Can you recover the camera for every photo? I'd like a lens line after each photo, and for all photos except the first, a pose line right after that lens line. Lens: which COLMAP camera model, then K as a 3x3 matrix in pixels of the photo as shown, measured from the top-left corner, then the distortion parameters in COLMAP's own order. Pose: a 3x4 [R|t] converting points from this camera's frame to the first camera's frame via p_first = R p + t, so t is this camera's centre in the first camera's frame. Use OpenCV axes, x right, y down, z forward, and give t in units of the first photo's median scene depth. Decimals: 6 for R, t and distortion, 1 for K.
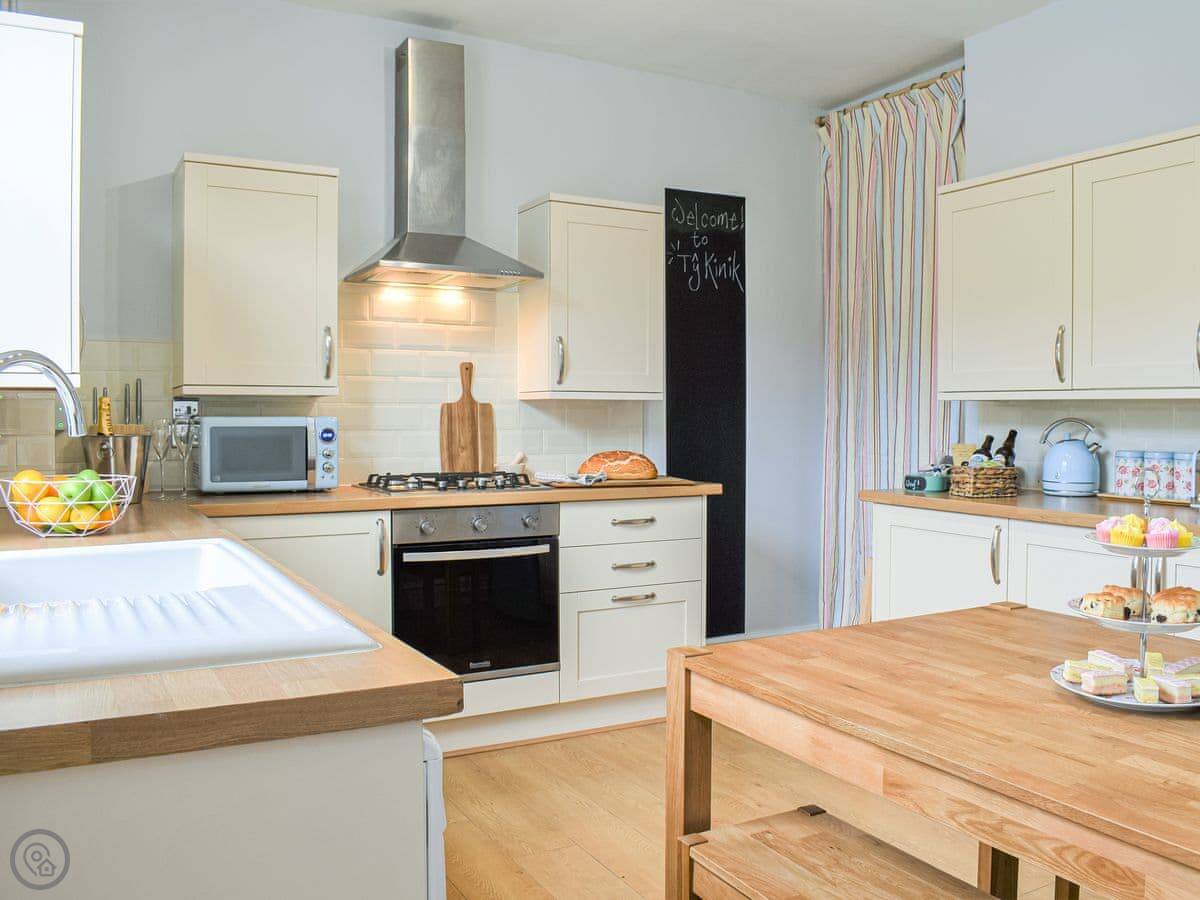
lens RADIAL K [[1083.2, 0, 600.0], [0, 1083.2, 450.0], [0, 0, 1]] dist [-0.113288, 0.023070]
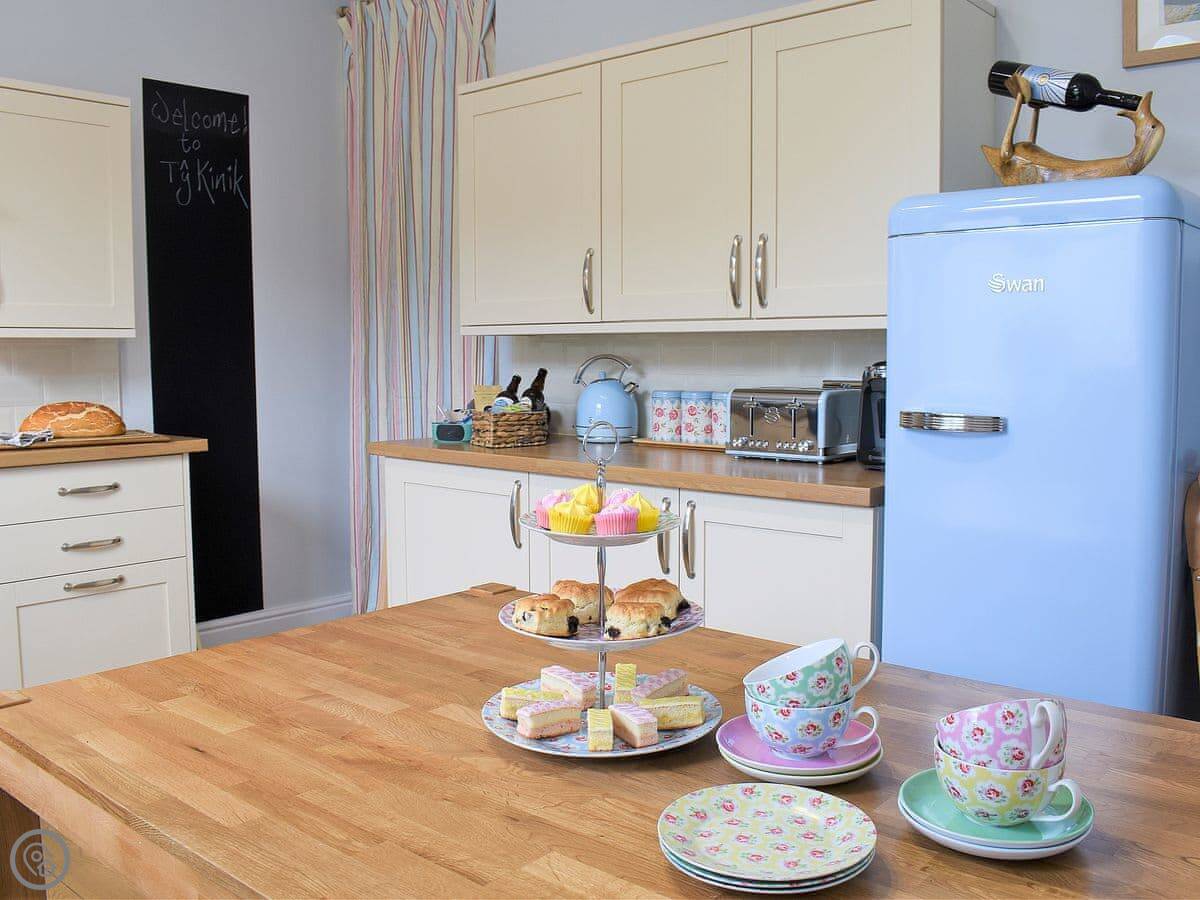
lens RADIAL K [[1083.2, 0, 600.0], [0, 1083.2, 450.0], [0, 0, 1]] dist [-0.113288, 0.023070]
pose [[0.940596, -0.034021, 0.337820, 0.131304], [0.015151, 0.998182, 0.058338, -0.003368], [-0.339191, -0.049754, 0.939401, 0.146637]]
